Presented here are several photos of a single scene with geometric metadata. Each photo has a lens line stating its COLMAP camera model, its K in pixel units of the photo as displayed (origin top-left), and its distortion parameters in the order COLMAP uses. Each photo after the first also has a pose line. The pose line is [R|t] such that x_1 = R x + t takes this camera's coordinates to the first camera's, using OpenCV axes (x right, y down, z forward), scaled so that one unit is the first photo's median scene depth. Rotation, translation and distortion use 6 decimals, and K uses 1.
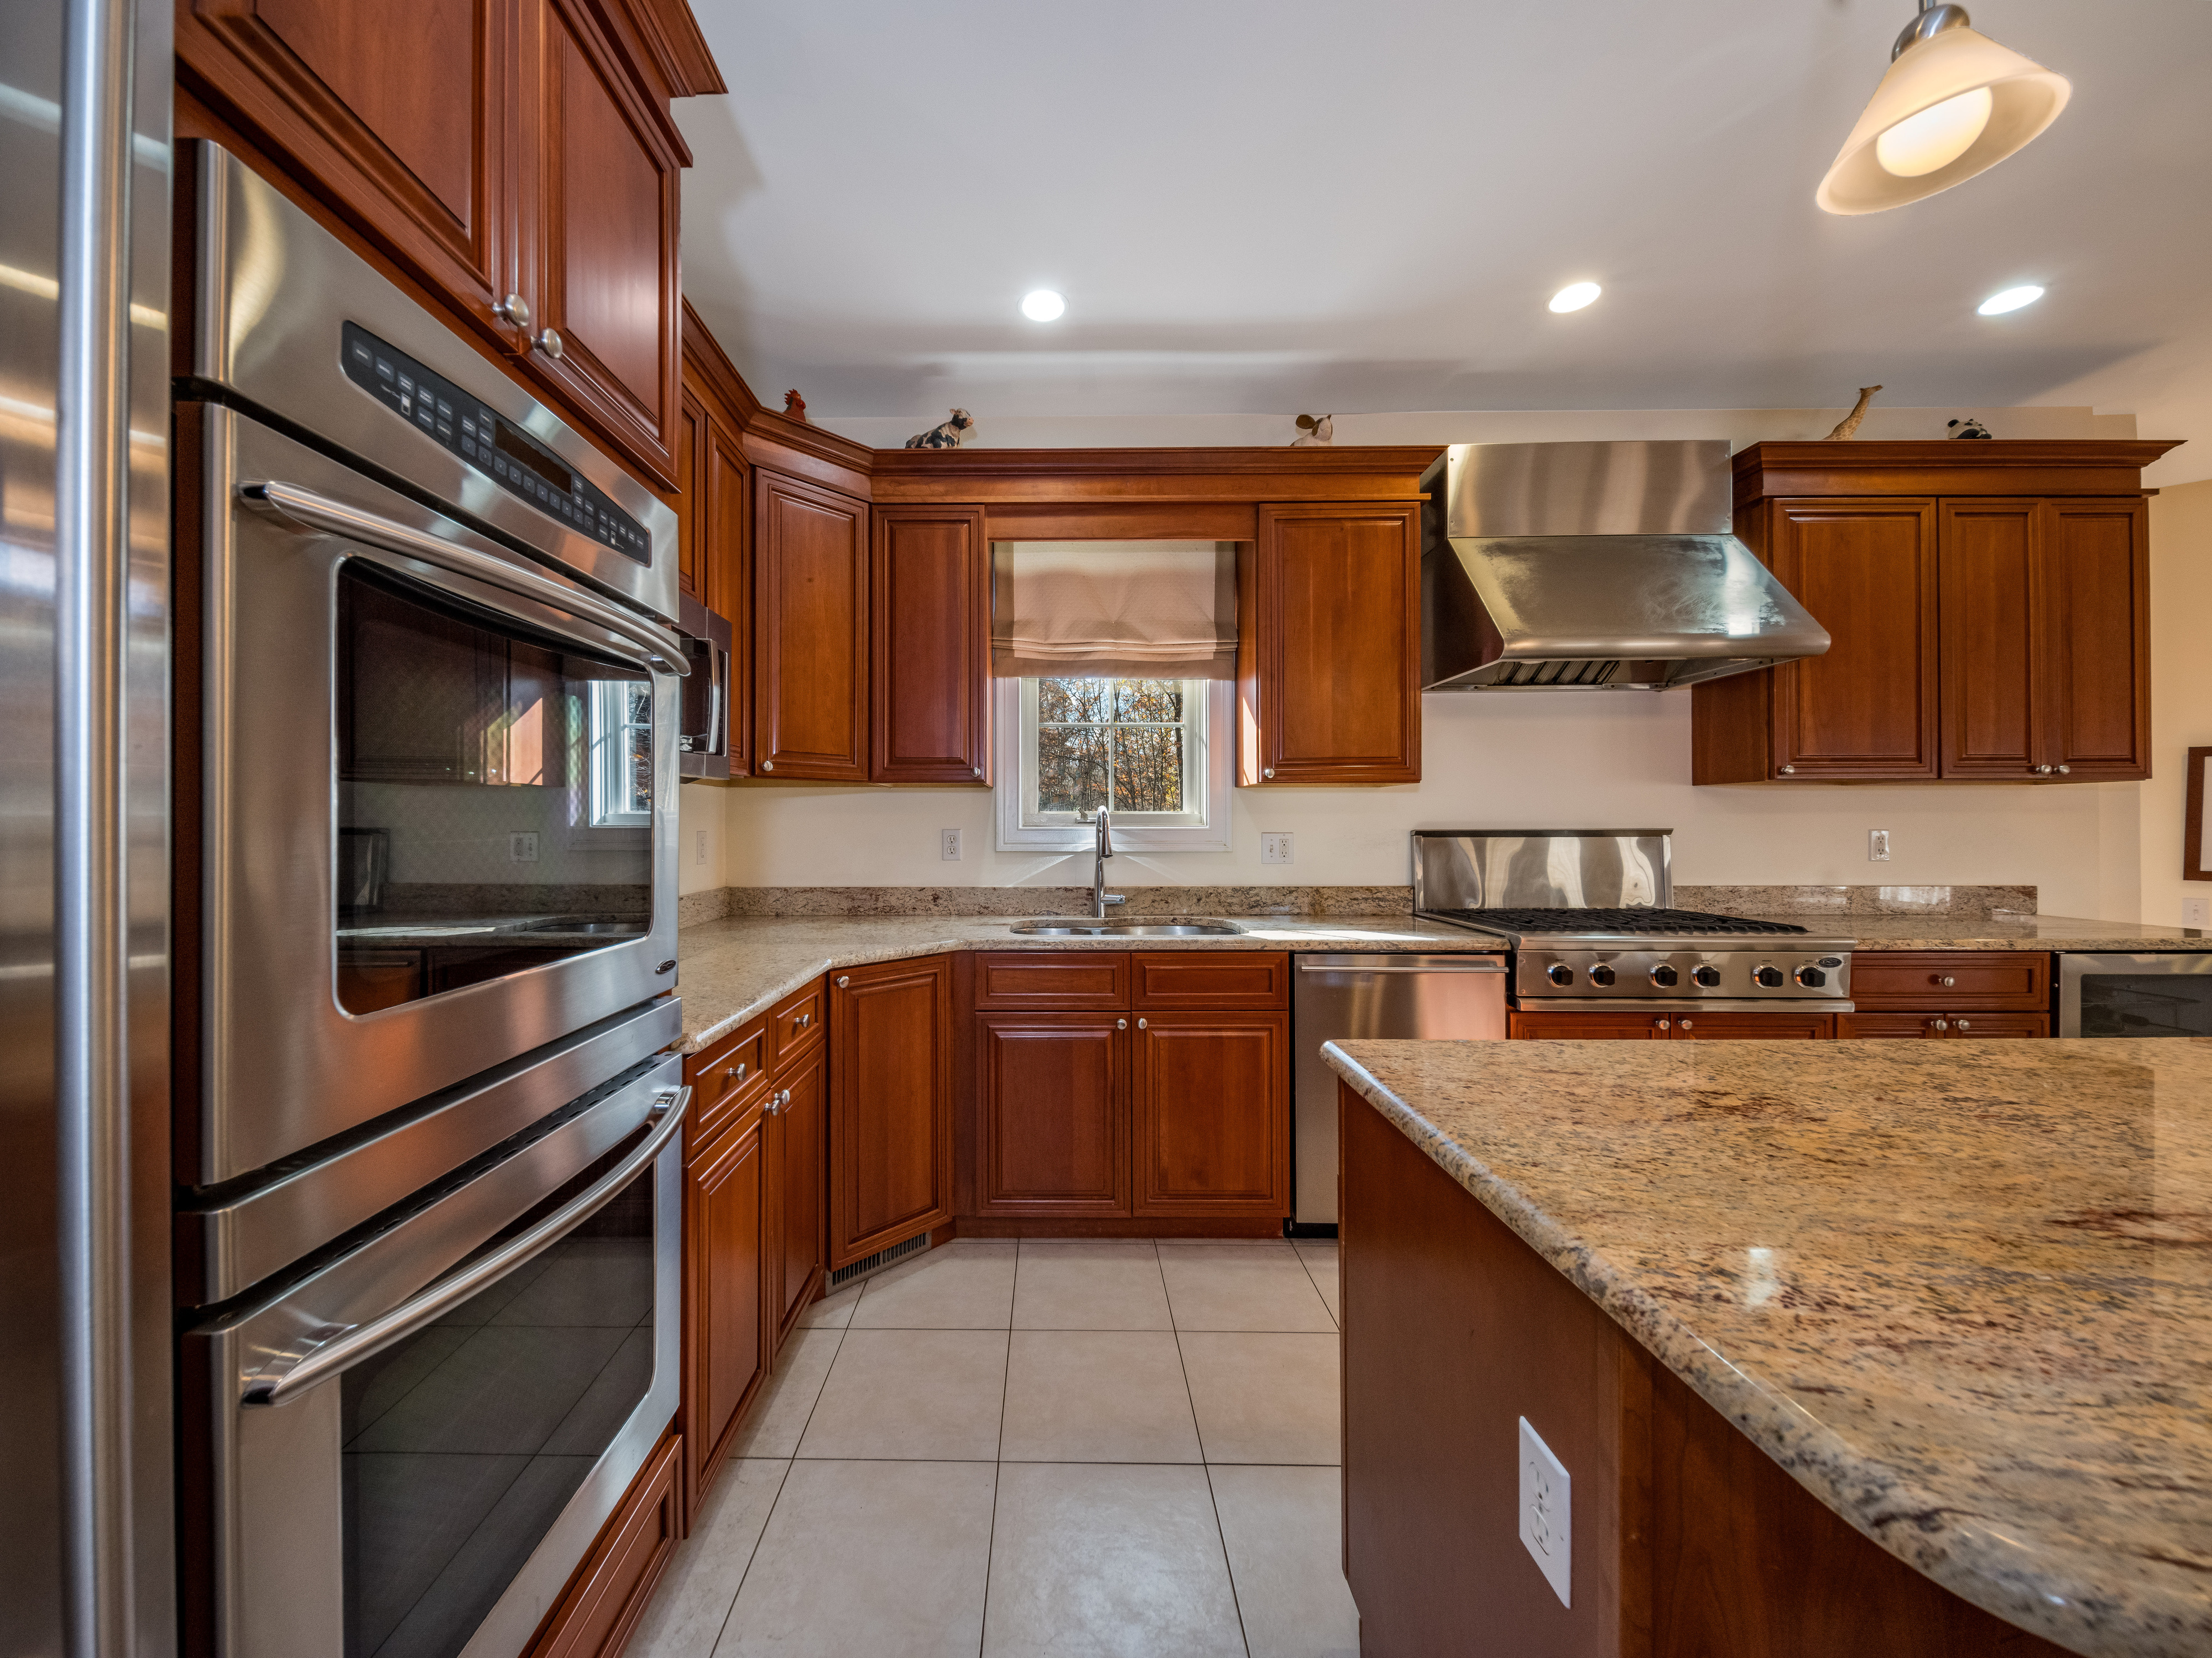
lens RADIAL K [[802.8, 0, 1043.8], [0, 802.8, 824.2], [0, 0, 1]] dist [0.001382, 0.000048]
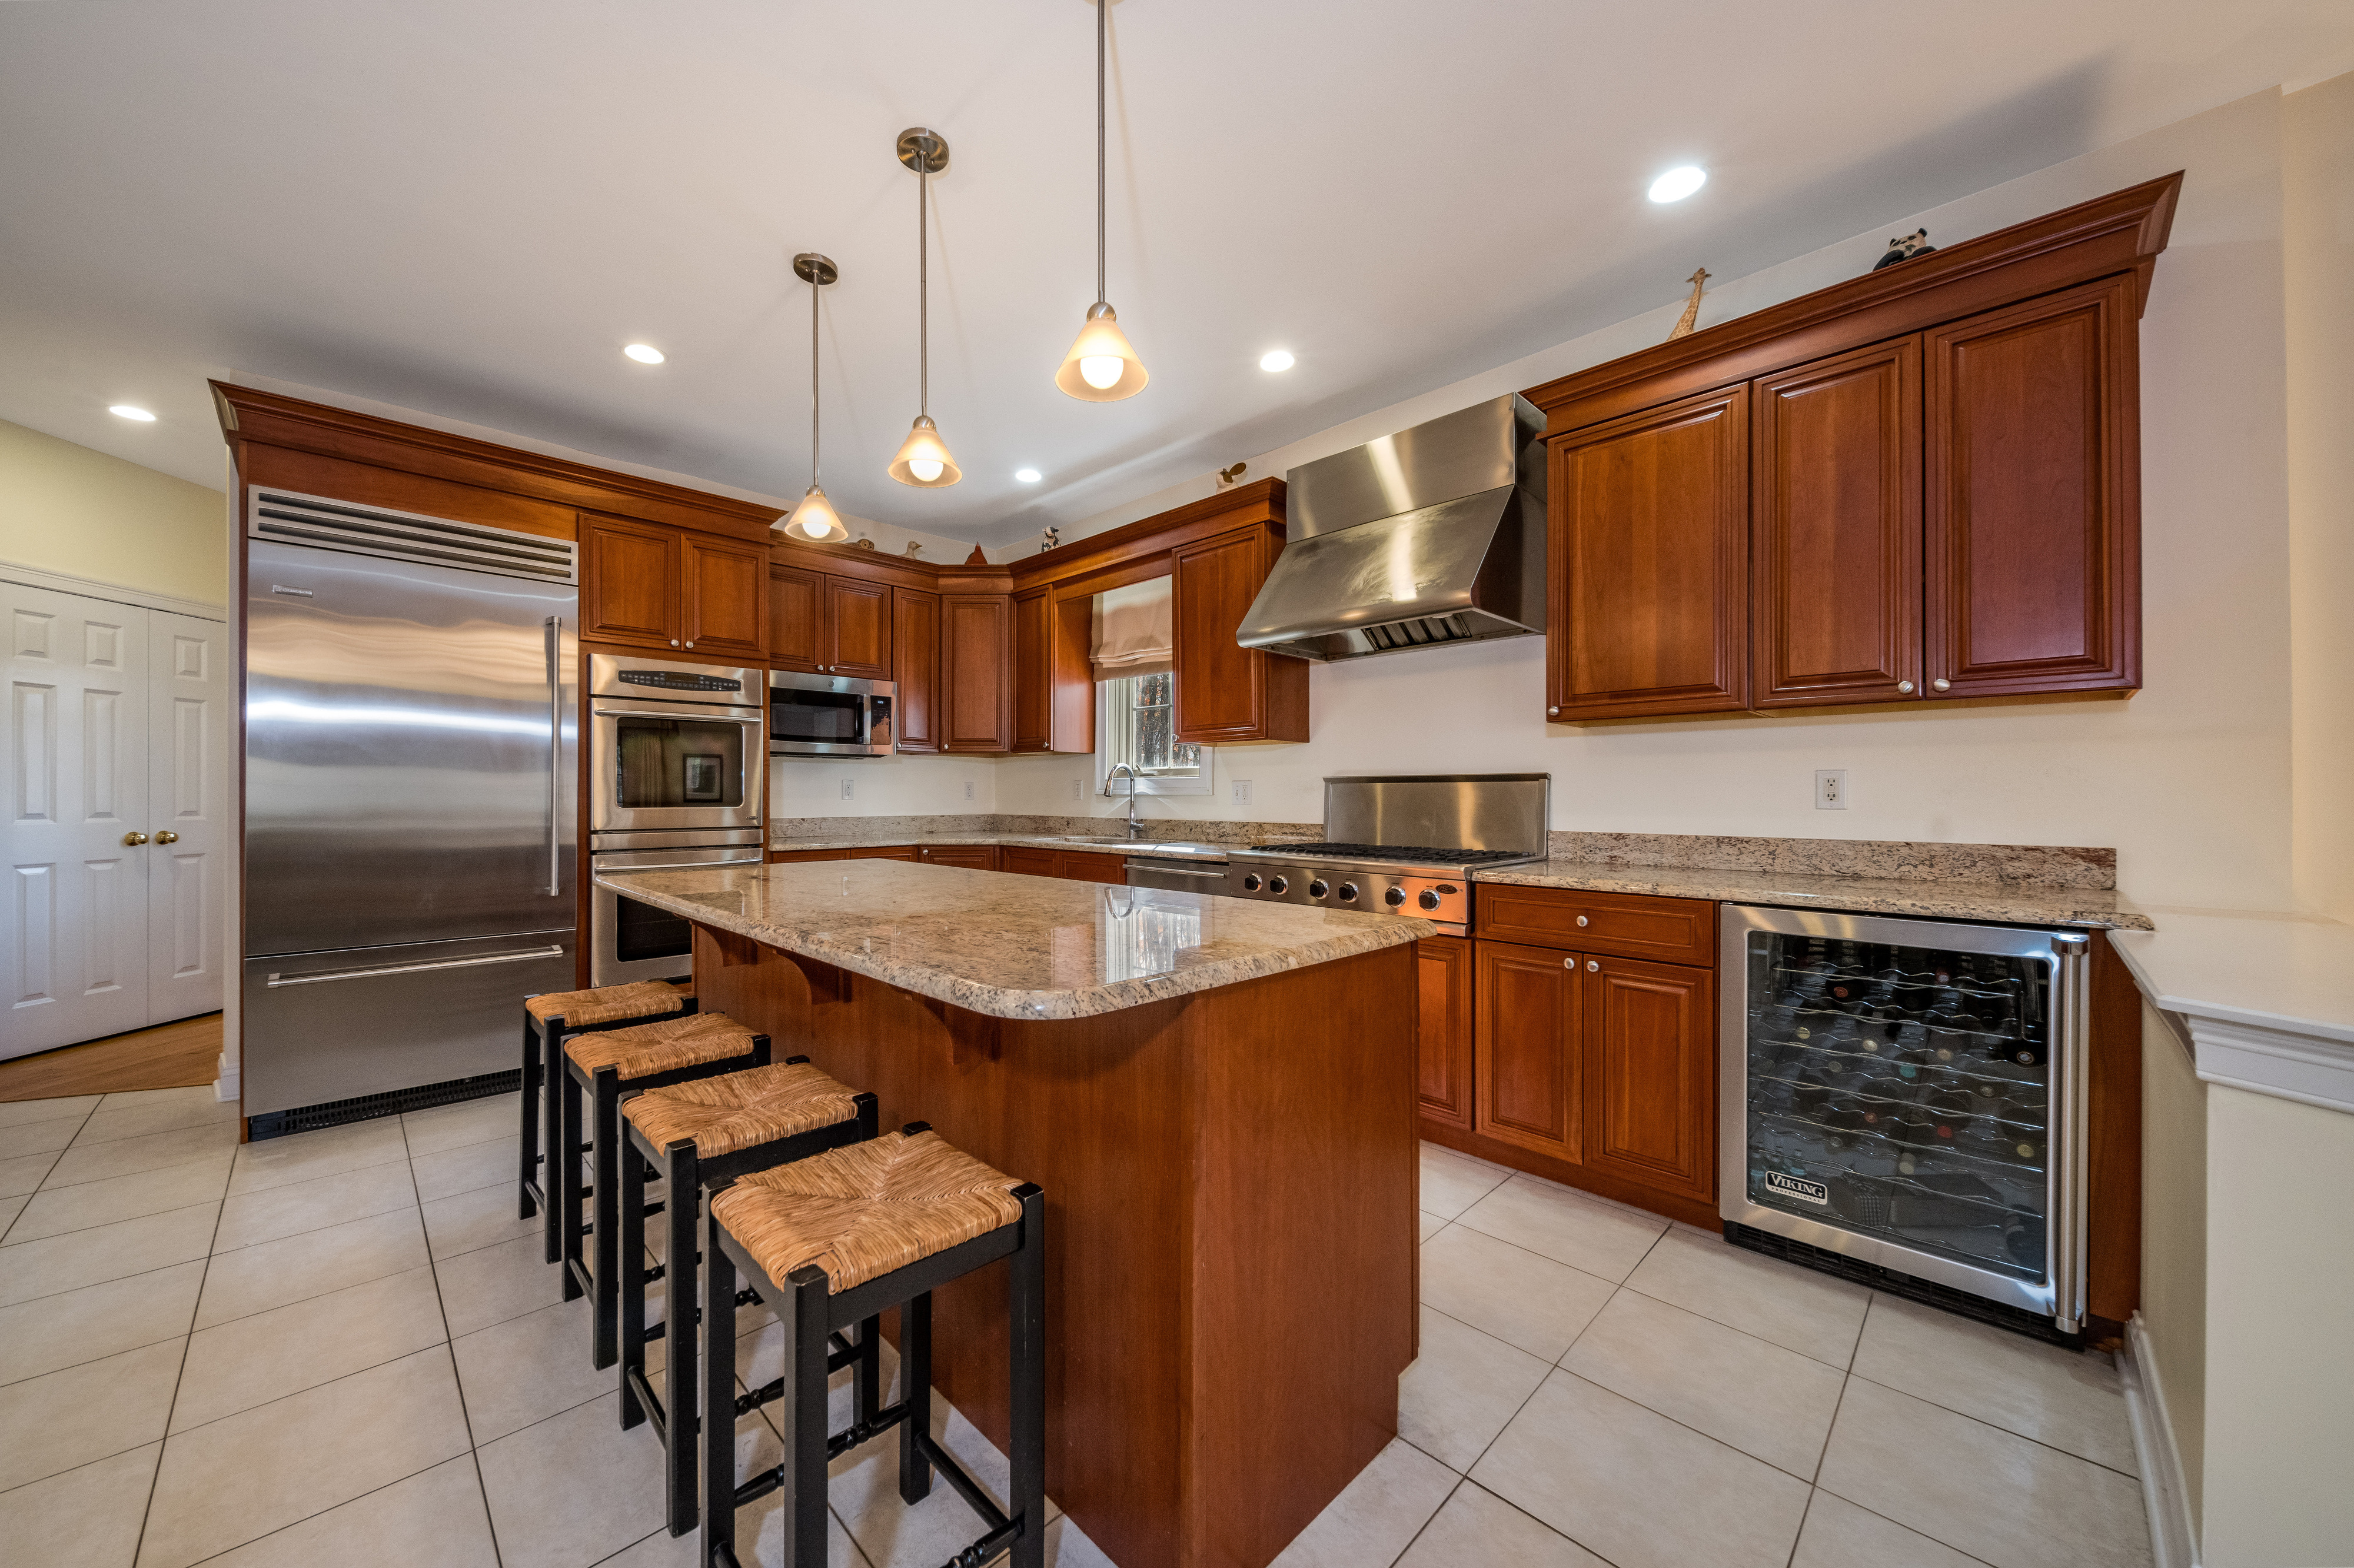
lens RADIAL K [[839.0, 0, 1114.2], [0, 839.0, 794.0], [0, 0, 1]] dist [0.001155, 0.000081]
pose [[0.693994, 0.002737, -0.719976, 1.214904], [-0.002439, 0.999996, 0.001450, 0.033038], [0.719977, 0.000750, 0.693998, -0.102292]]
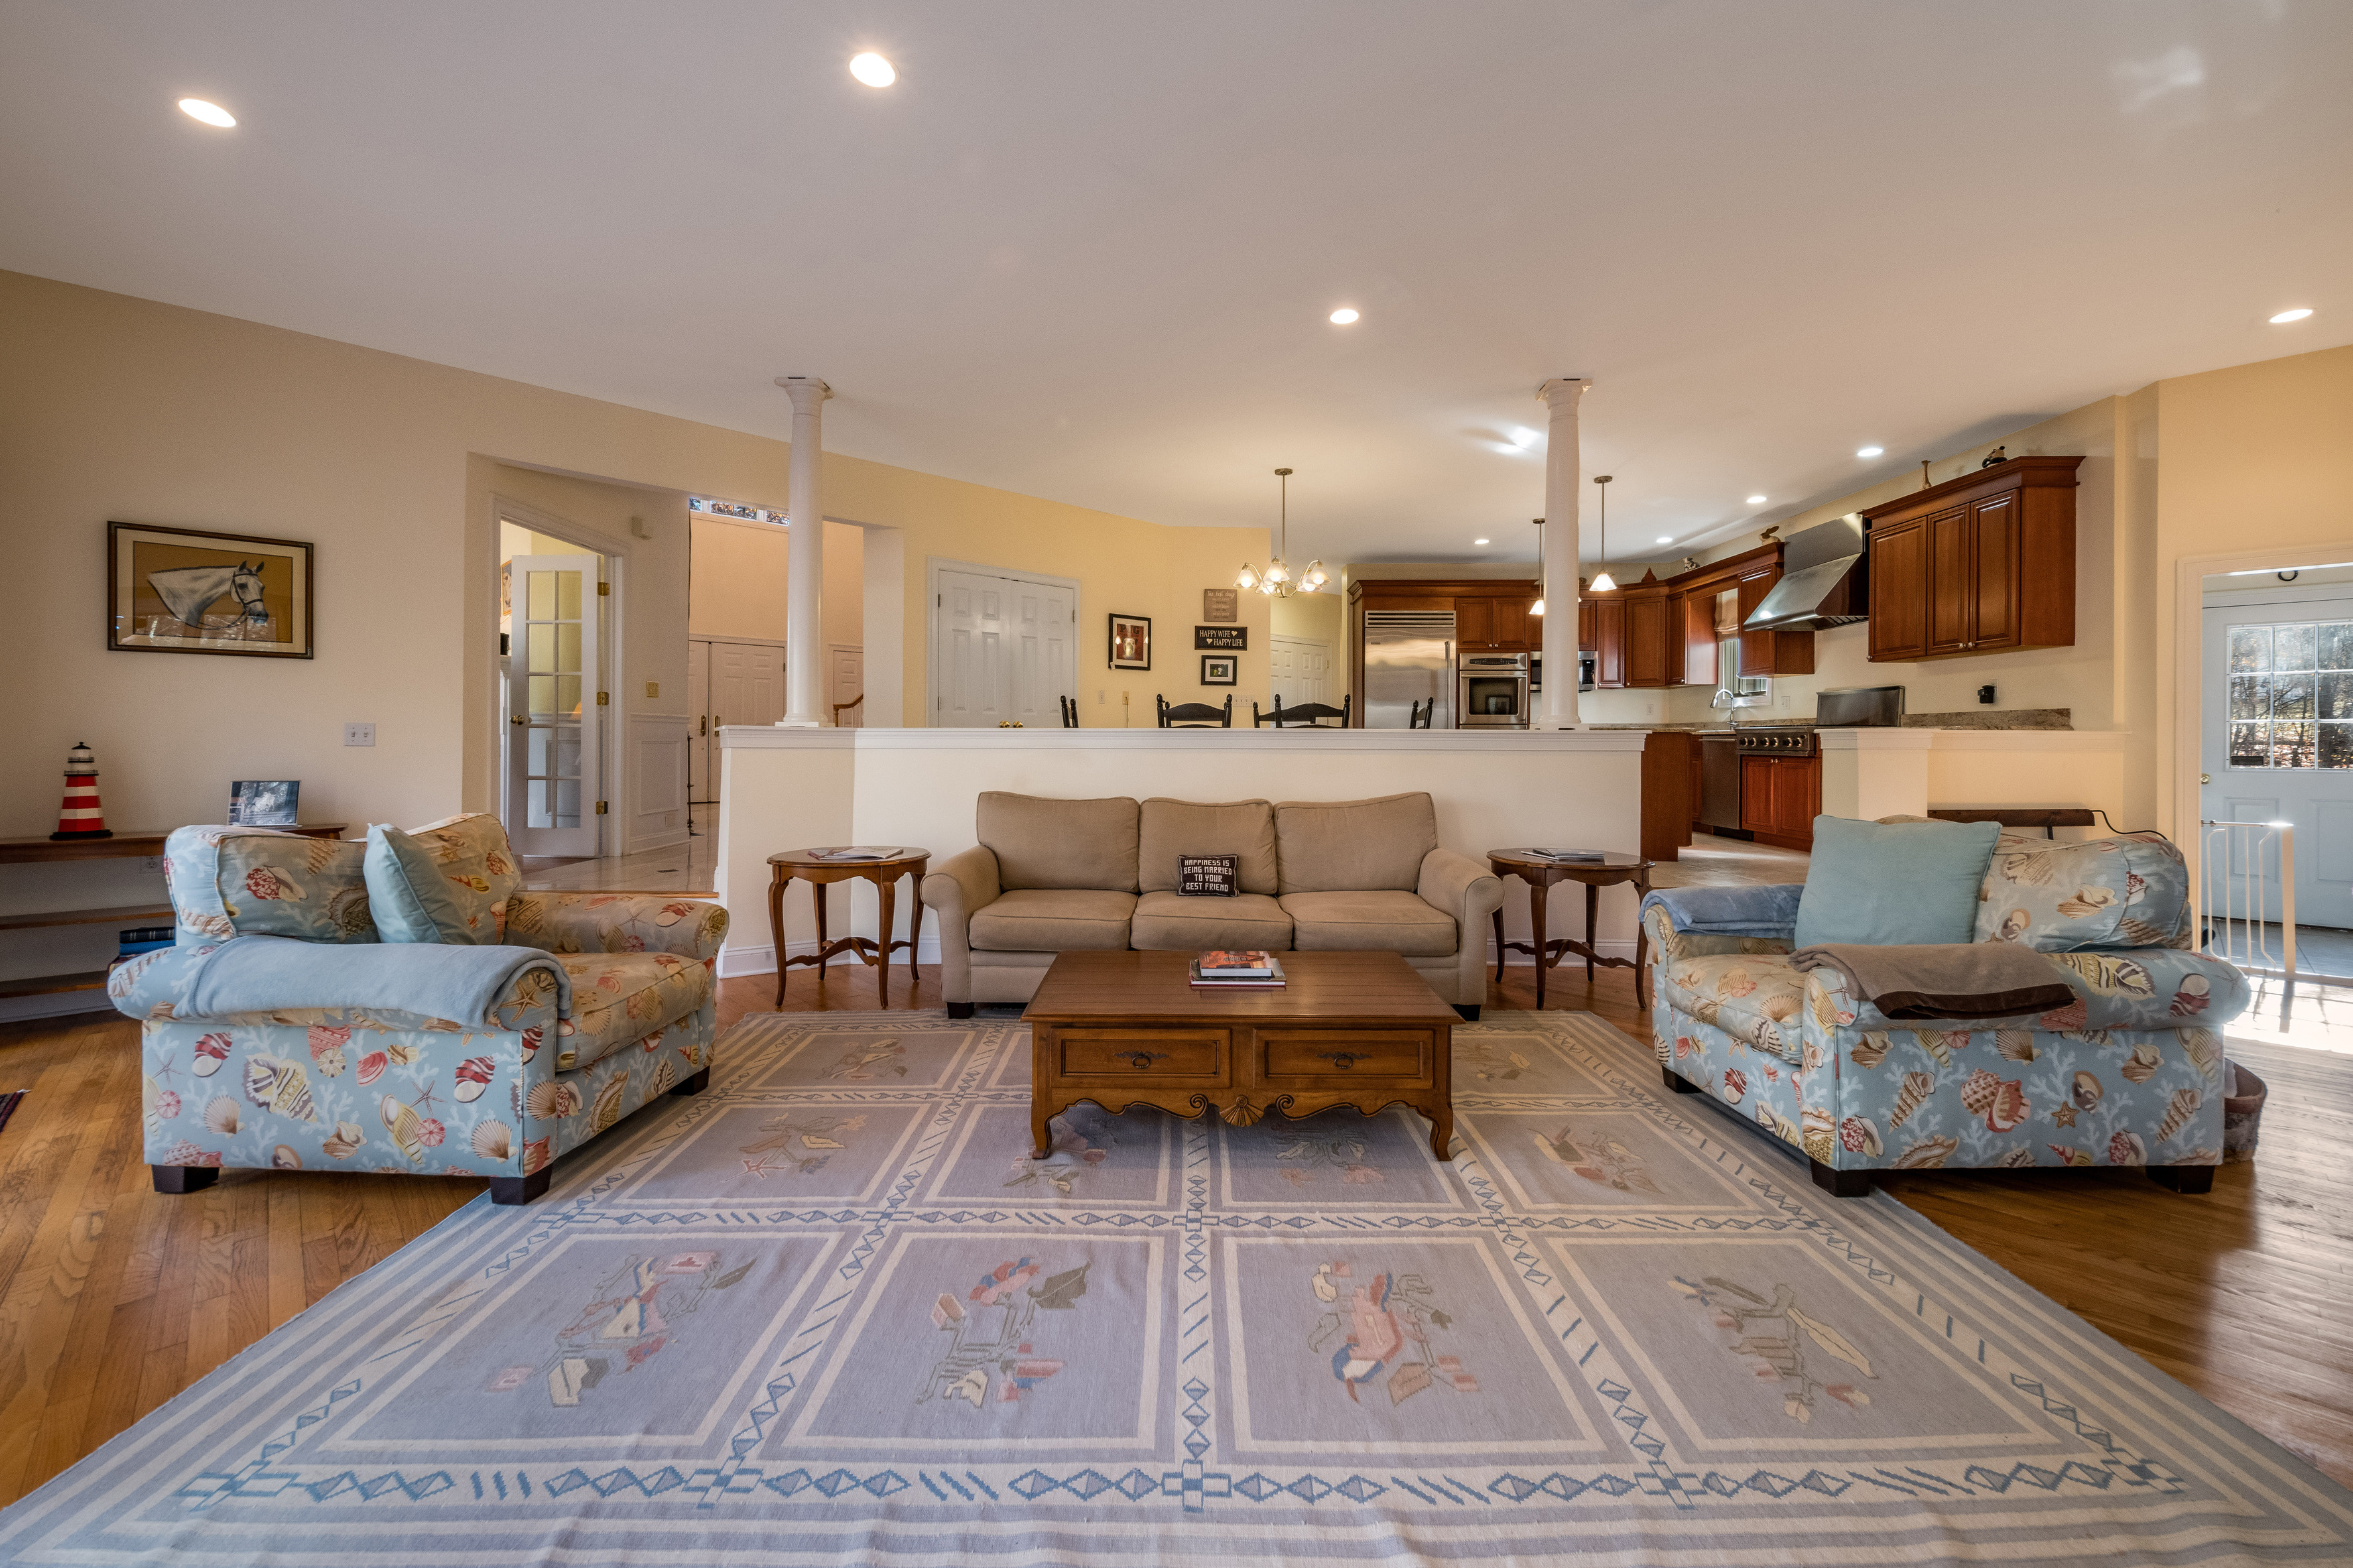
lens RADIAL K [[973.5, 0, 1184.4], [0, 973.5, 740.2], [0, 0, 1]] dist [-0.000451, -0.000027]
pose [[0.011315, 0.000513, -0.999936, 3.353169], [-0.001611, 0.999999, 0.000495, 0.149501], [0.999935, 0.001605, 0.011316, -0.849590]]
